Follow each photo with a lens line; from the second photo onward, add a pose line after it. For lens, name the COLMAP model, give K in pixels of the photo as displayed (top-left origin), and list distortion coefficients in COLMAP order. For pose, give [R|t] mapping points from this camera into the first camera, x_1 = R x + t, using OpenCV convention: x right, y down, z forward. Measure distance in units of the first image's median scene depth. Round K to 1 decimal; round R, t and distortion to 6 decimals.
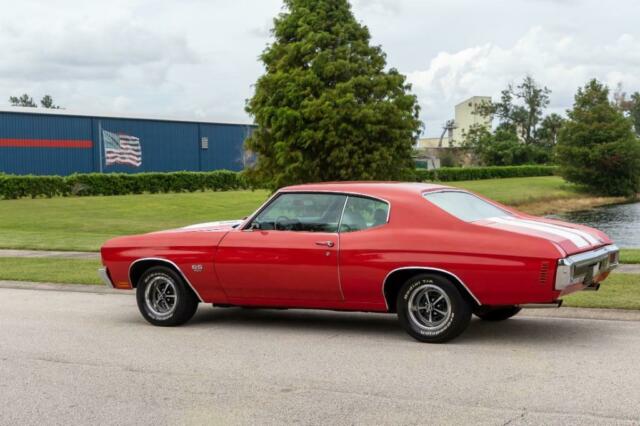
lens RADIAL K [[958.8, 0, 320.2], [0, 958.8, 194.9], [0, 0, 1]] dist [0.006168, -0.007315]
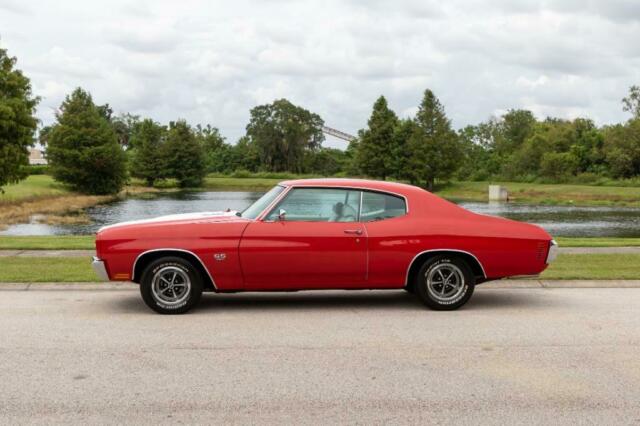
lens RADIAL K [[878.8, 0, 320.8], [0, 878.8, 215.1], [0, 0, 1]] dist [-0.018300, 0.015116]
pose [[0.831674, -0.000170, 0.555265, -0.528960], [-0.013331, 0.999706, 0.020274, 0.008278], [-0.555105, -0.024264, 0.831427, 0.121790]]
